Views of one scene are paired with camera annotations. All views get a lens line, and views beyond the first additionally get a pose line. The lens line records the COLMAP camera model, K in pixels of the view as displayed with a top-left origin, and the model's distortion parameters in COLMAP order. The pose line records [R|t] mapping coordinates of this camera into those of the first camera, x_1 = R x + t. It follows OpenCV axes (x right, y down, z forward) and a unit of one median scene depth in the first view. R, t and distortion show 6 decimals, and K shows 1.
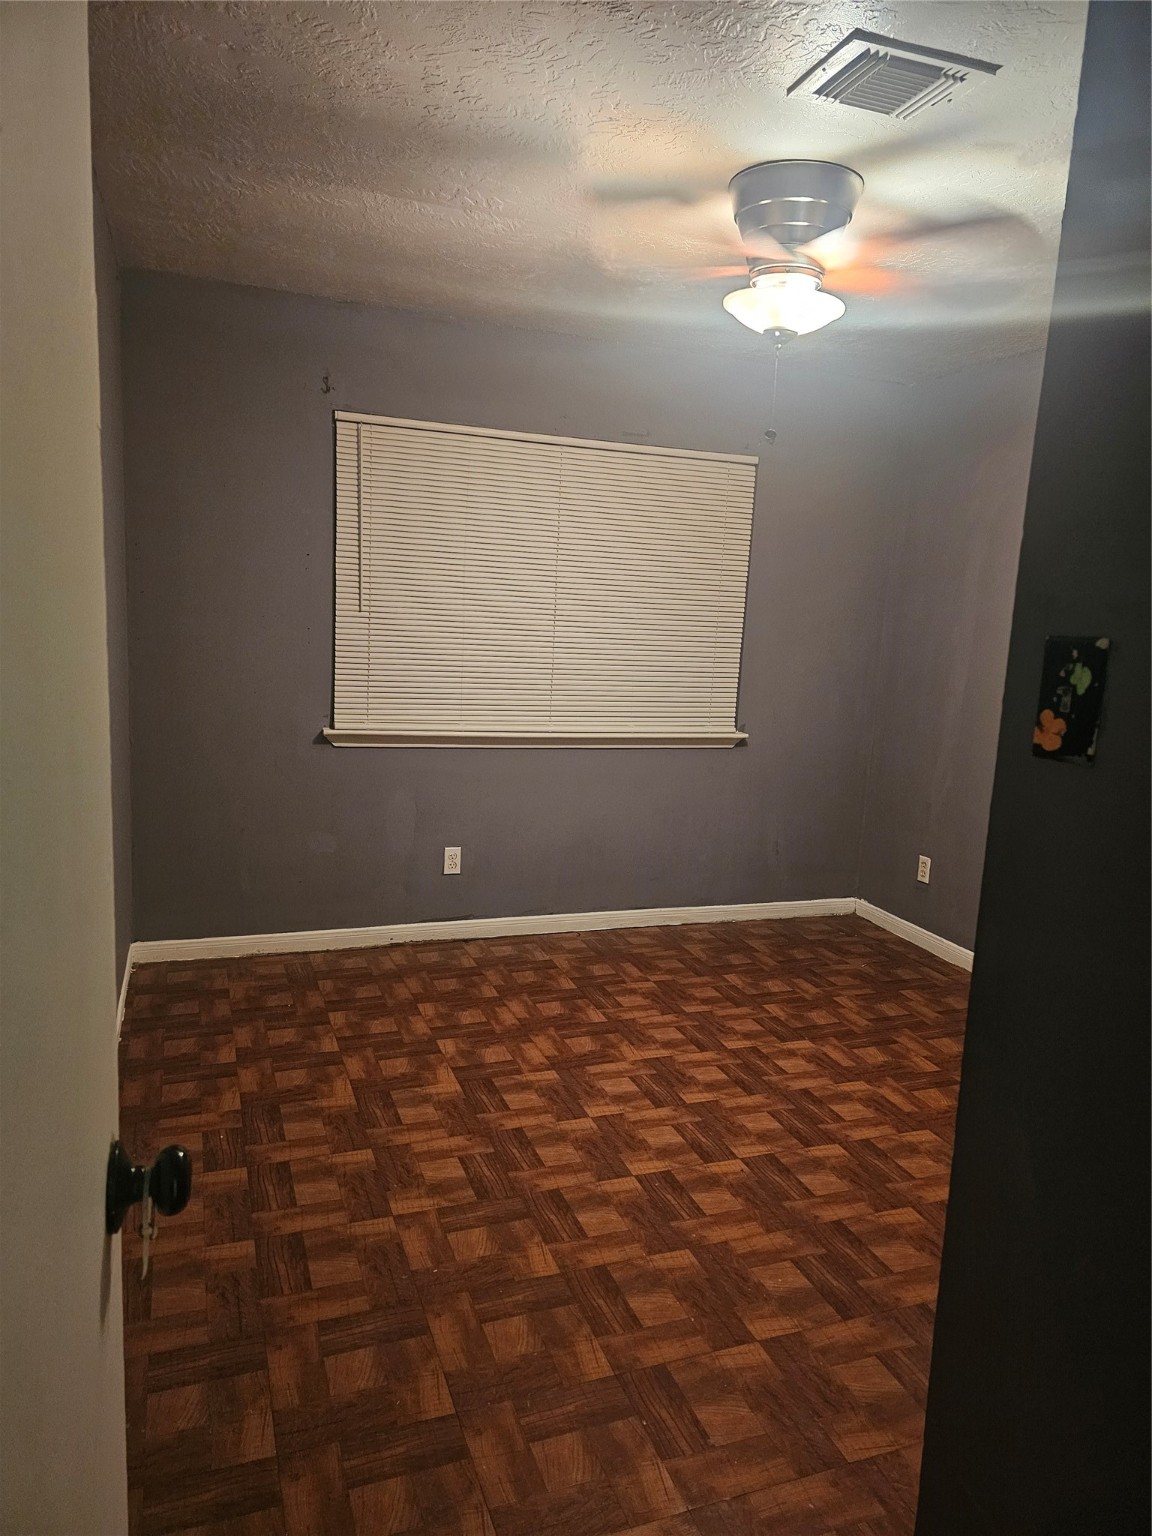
lens RADIAL K [[1027.7, 0, 584.4], [0, 1027.7, 769.6], [0, 0, 1]] dist [0.037208, -0.012900]
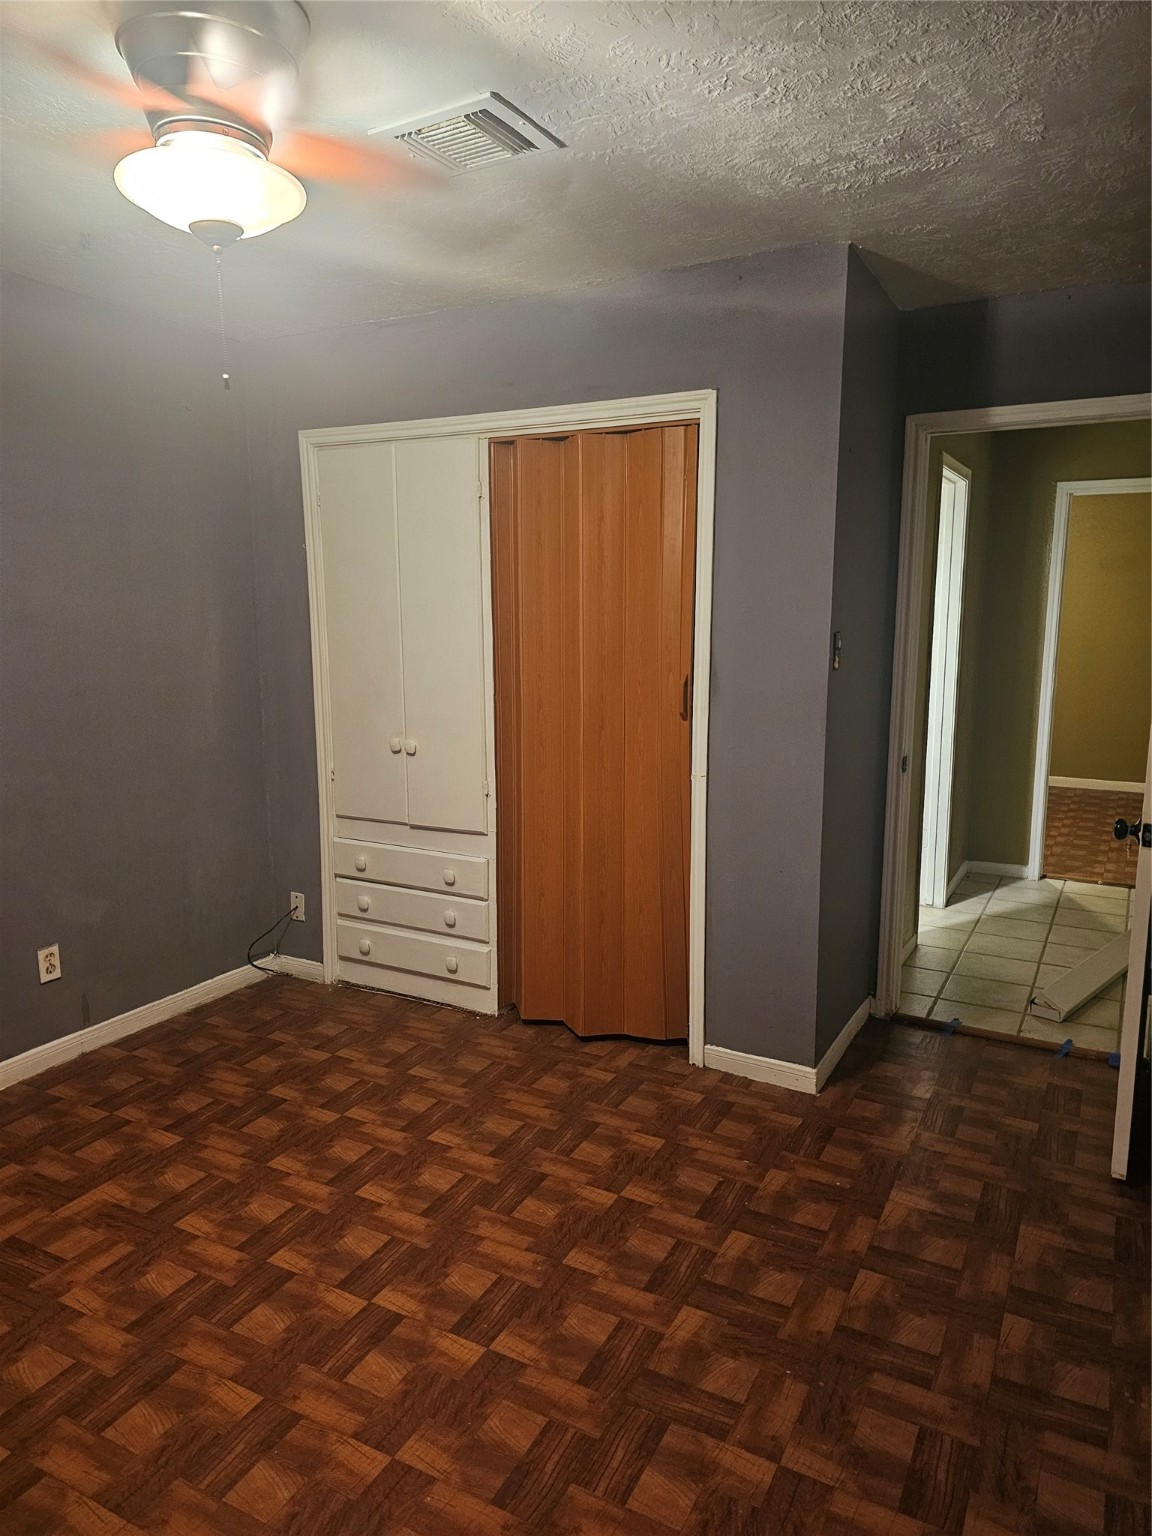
lens RADIAL K [[1027.7, 0, 585.7], [0, 1027.7, 764.4], [0, 0, 1]] dist [0.037208, -0.012900]
pose [[-0.658168, -0.167926, 0.733904, -0.590289], [0.085543, 0.951815, 0.294502, -0.306776], [-0.747995, 0.256612, -0.612089, 1.502563]]
